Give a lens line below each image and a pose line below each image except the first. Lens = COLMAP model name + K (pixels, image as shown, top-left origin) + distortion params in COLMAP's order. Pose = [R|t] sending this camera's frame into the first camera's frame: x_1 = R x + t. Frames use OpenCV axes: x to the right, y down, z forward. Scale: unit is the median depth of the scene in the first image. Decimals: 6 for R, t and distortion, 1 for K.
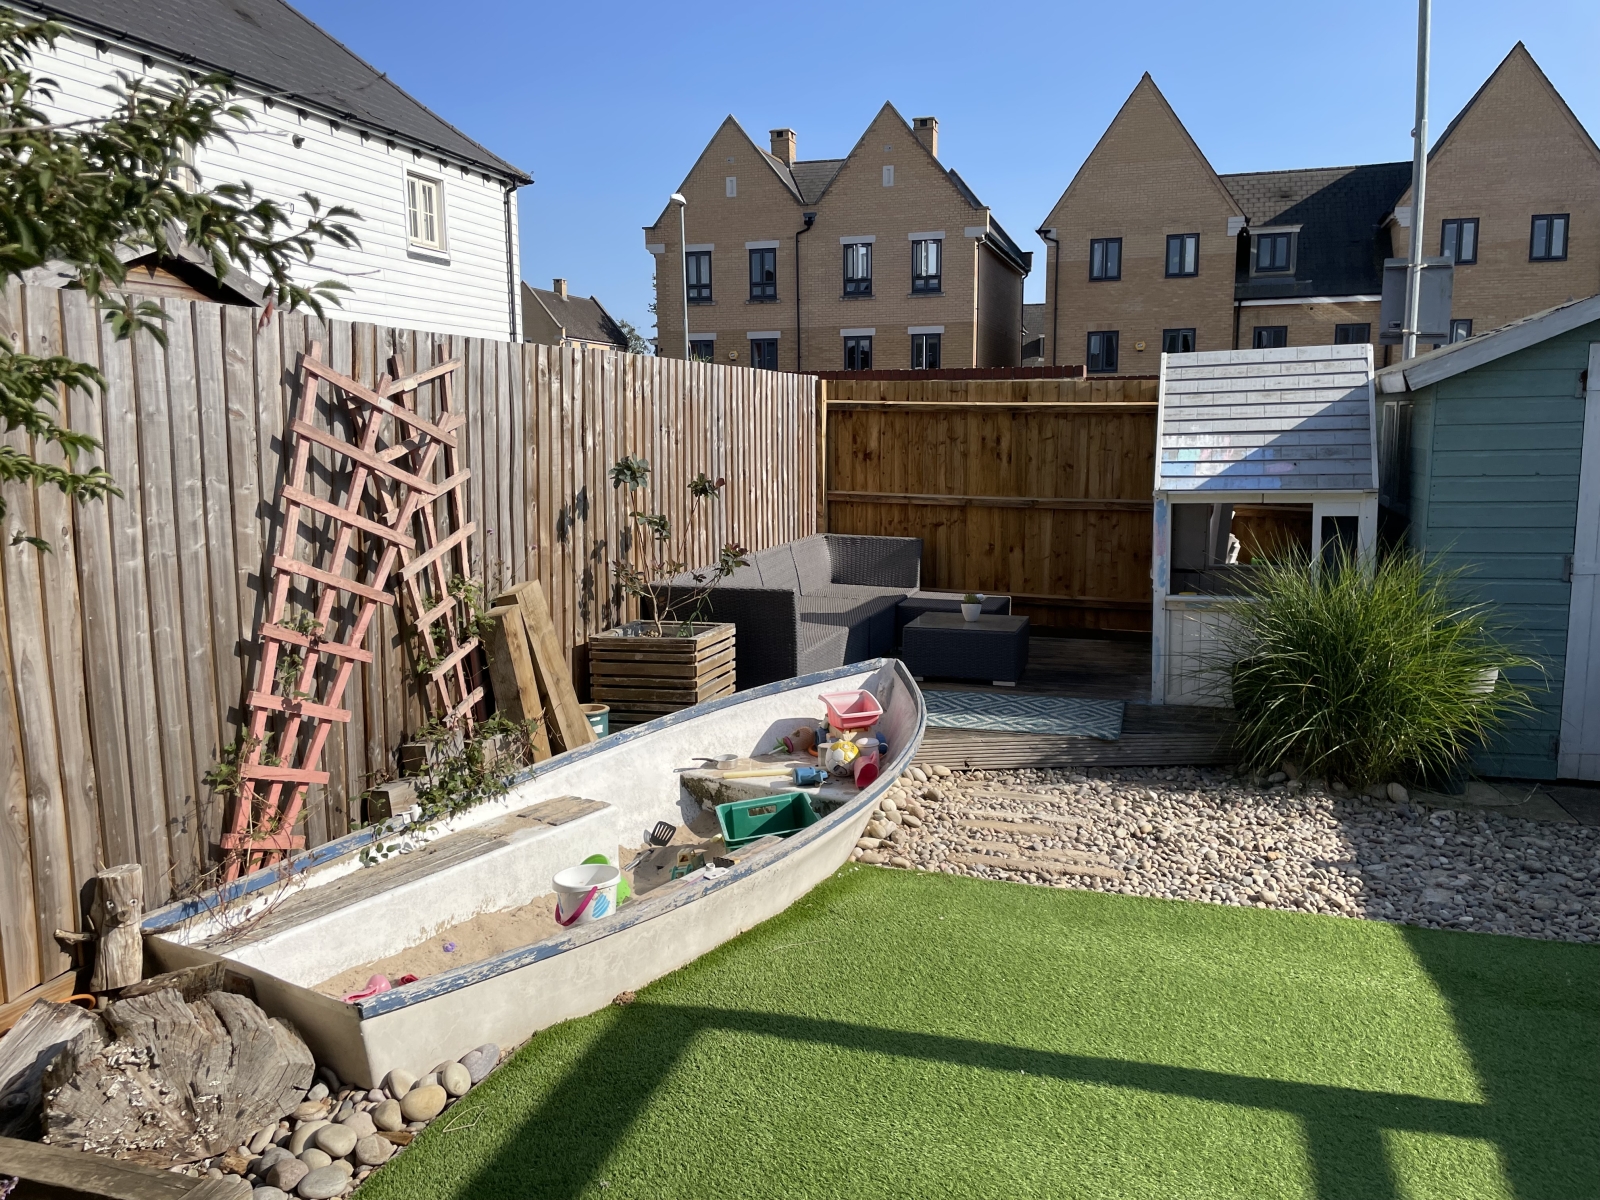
lens RADIAL K [[1226.3, 0, 800.0], [0, 1226.3, 600.0], [0, 0, 1]] dist [0.117489, -0.161179]
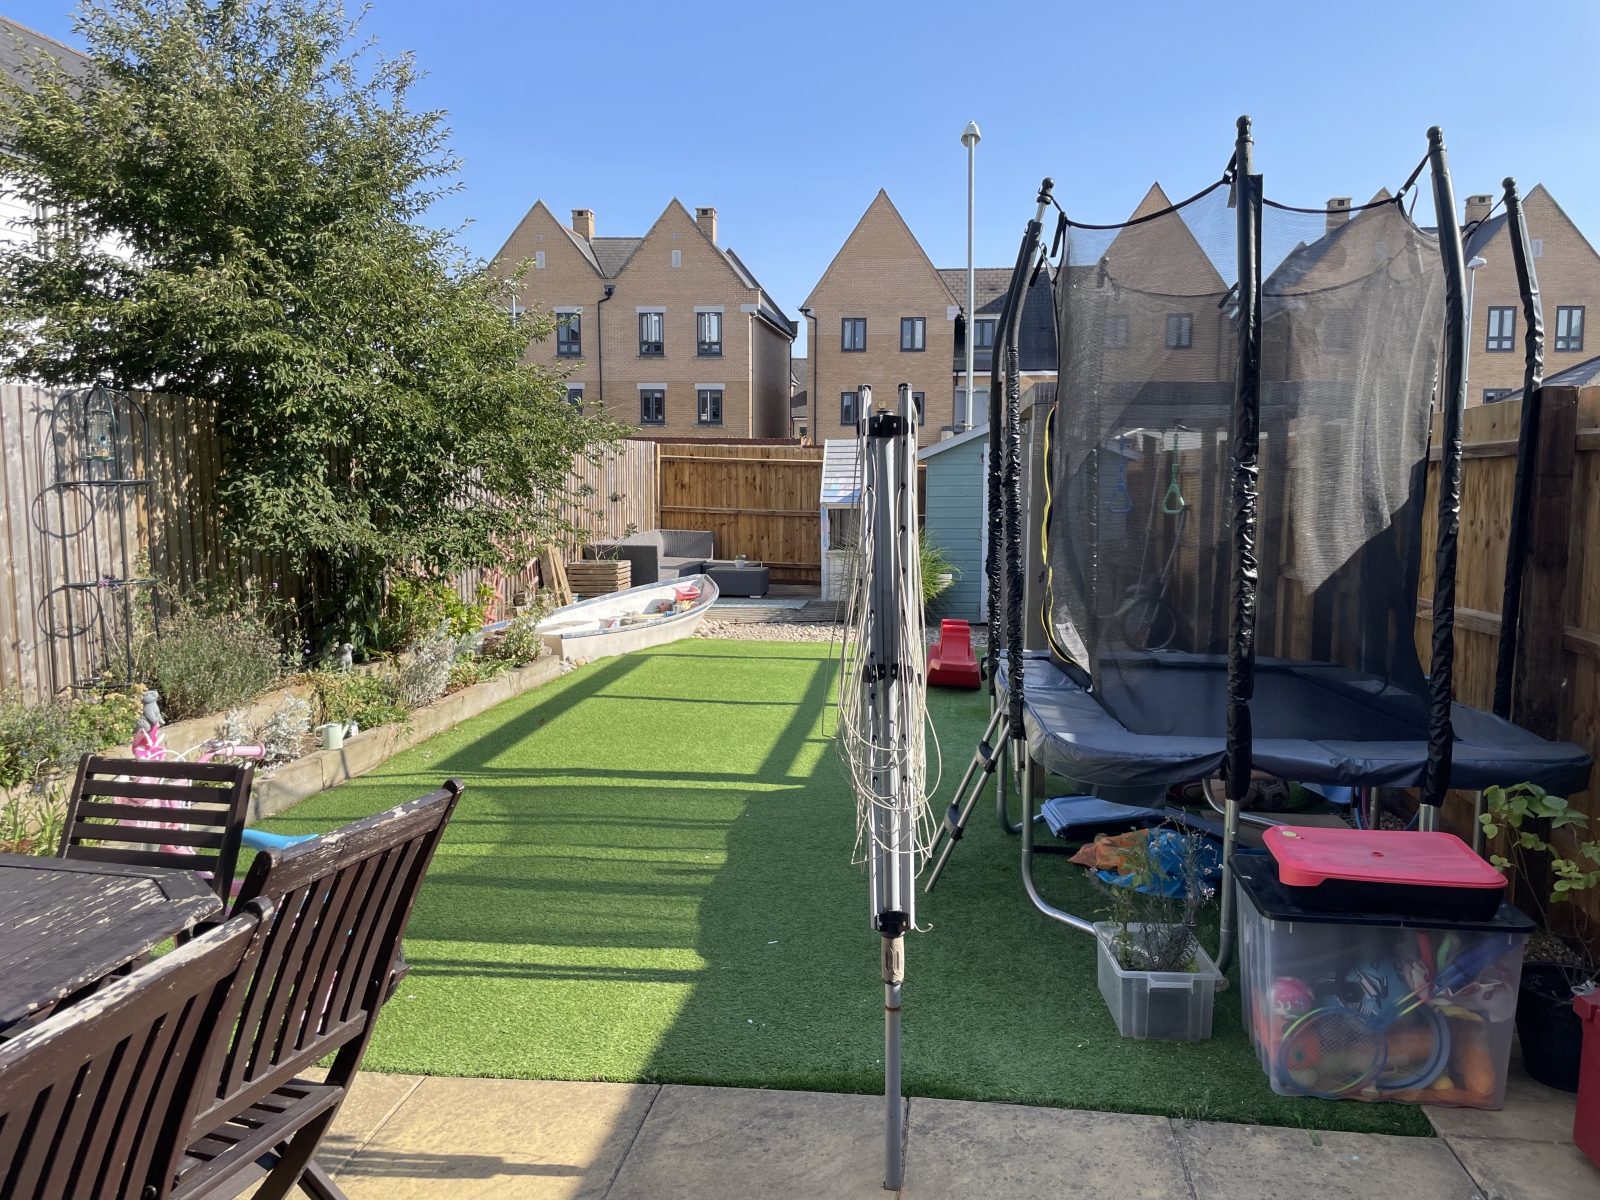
lens RADIAL K [[1226.3, 0, 800.0], [0, 1226.3, 600.0], [0, 0, 1]] dist [0.117489, -0.161179]
pose [[0.984720, -0.006256, 0.174032, -0.090558], [0.011542, 0.999502, -0.029377, 0.103636], [-0.173761, 0.030937, 0.984302, -0.793632]]
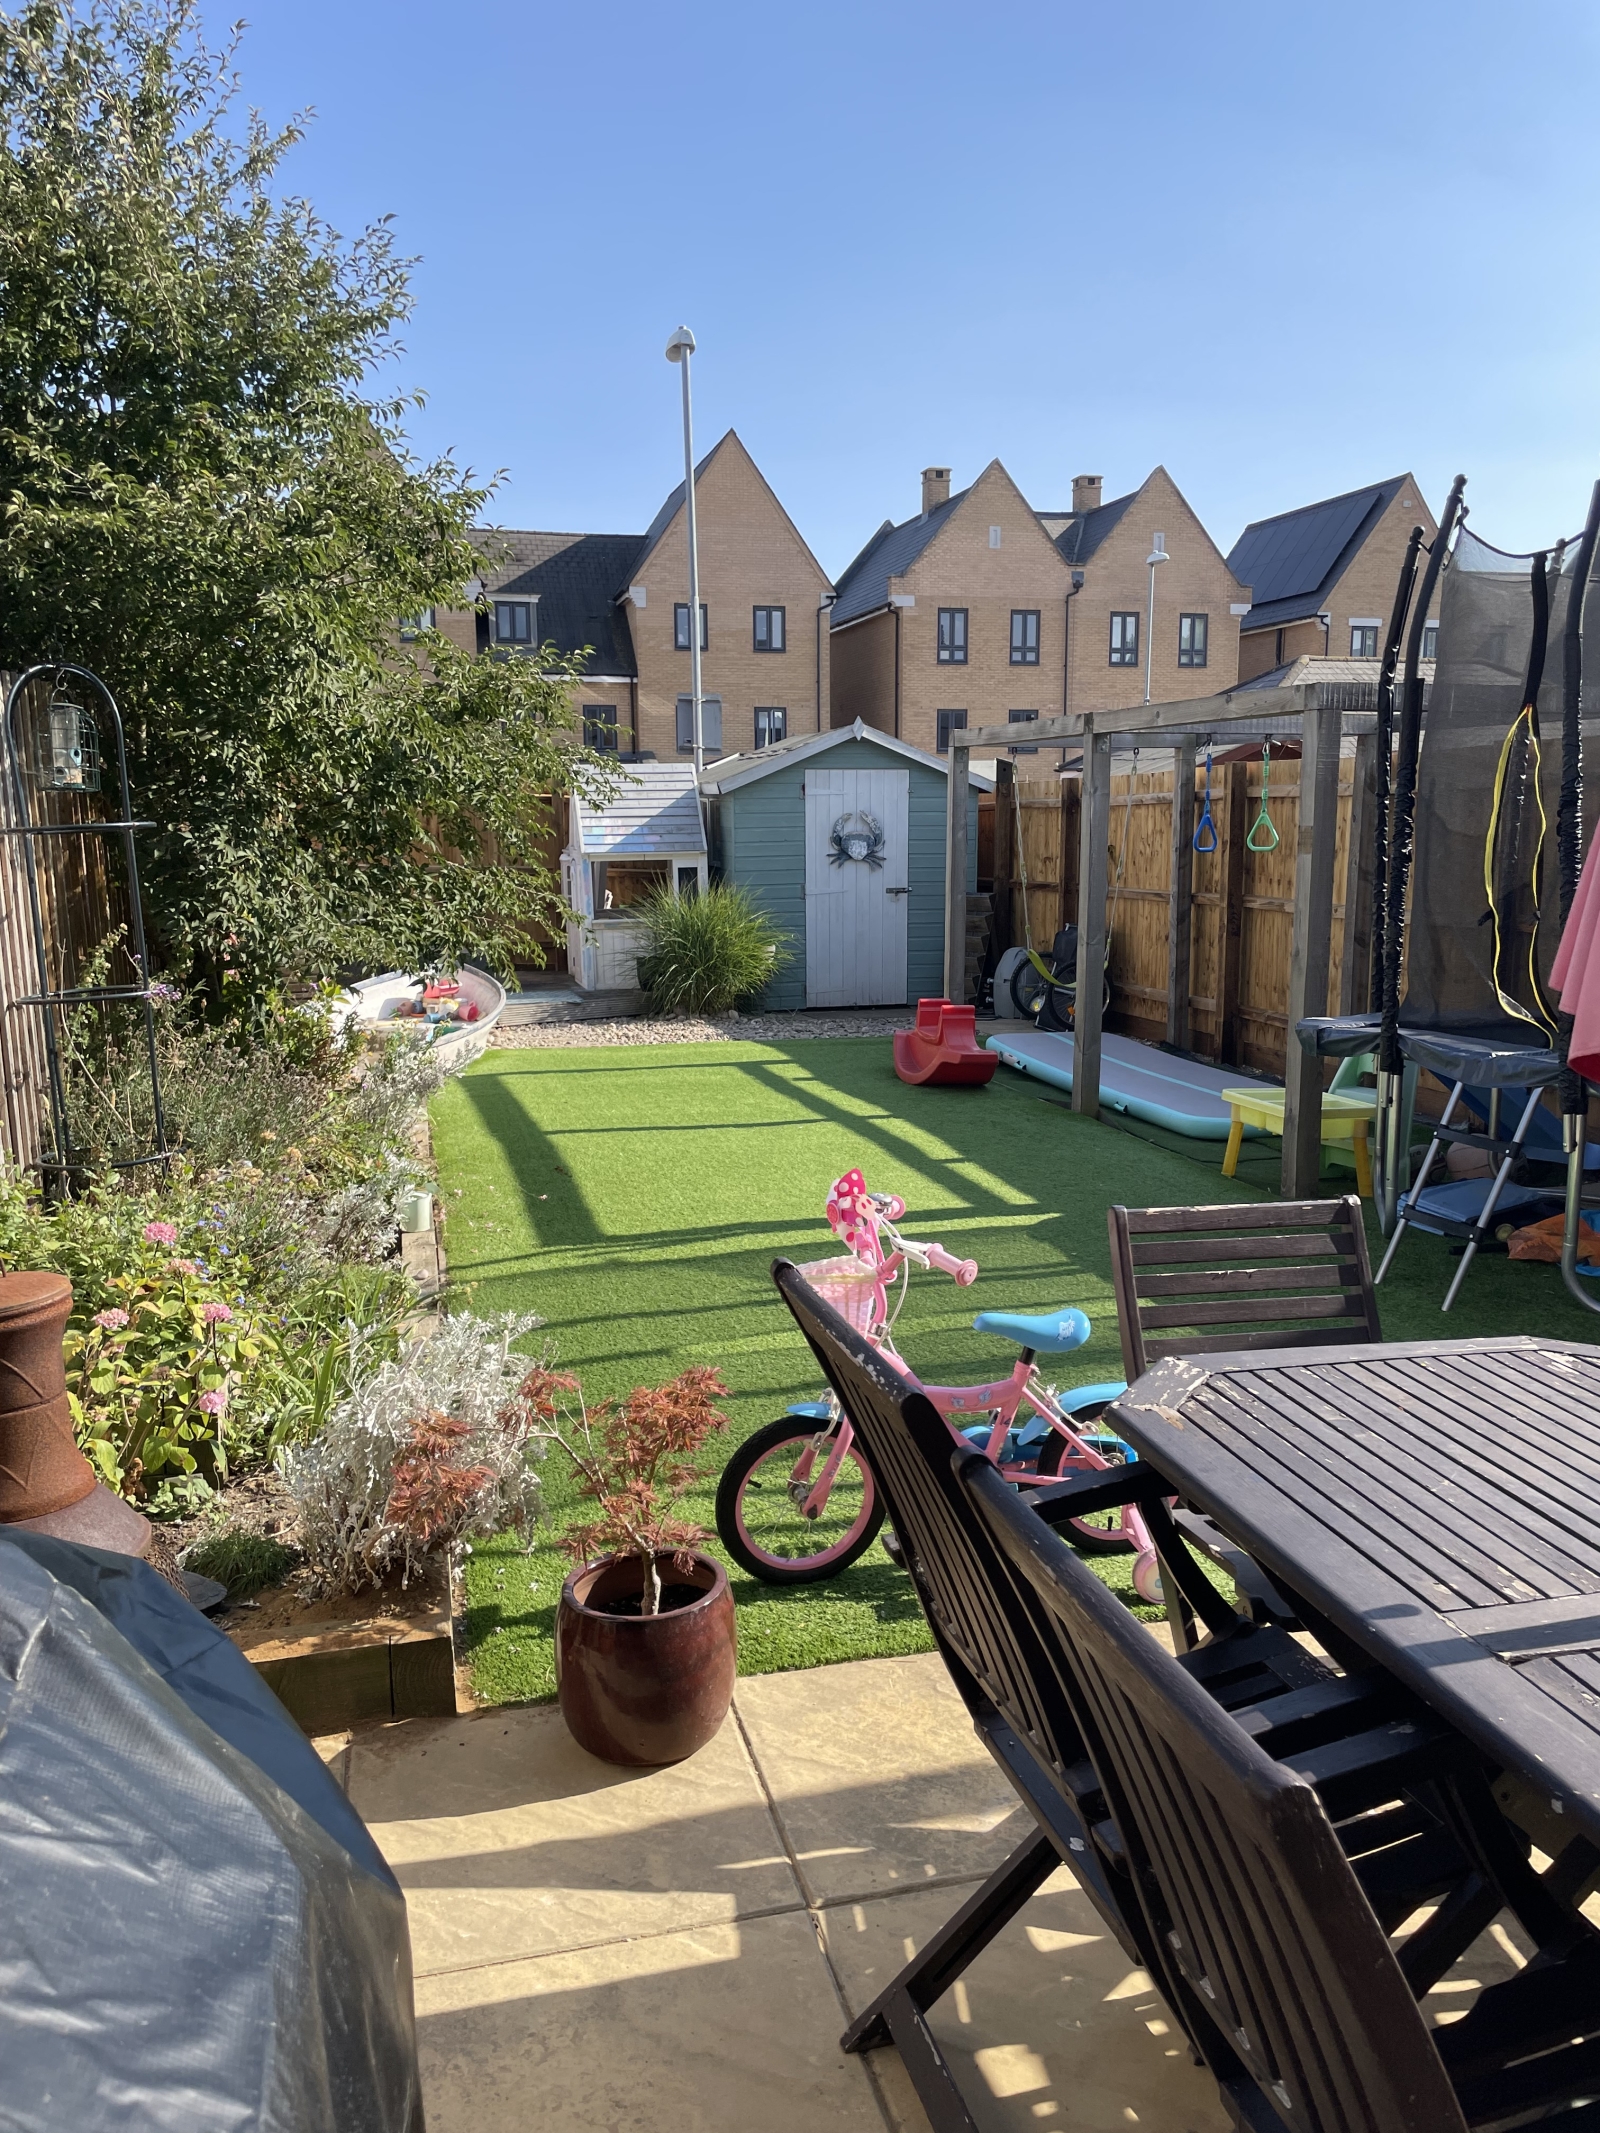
lens RADIAL K [[1634.8, 0, 828.8], [0, 1634.8, 1079.3], [0, 0, 1]] dist [0.117489, -0.161179]
pose [[0.845067, -0.085050, 0.527853, -0.404017], [0.073330, 0.996374, 0.043143, 0.092136], [-0.529608, 0.002249, 0.848239, -0.660394]]
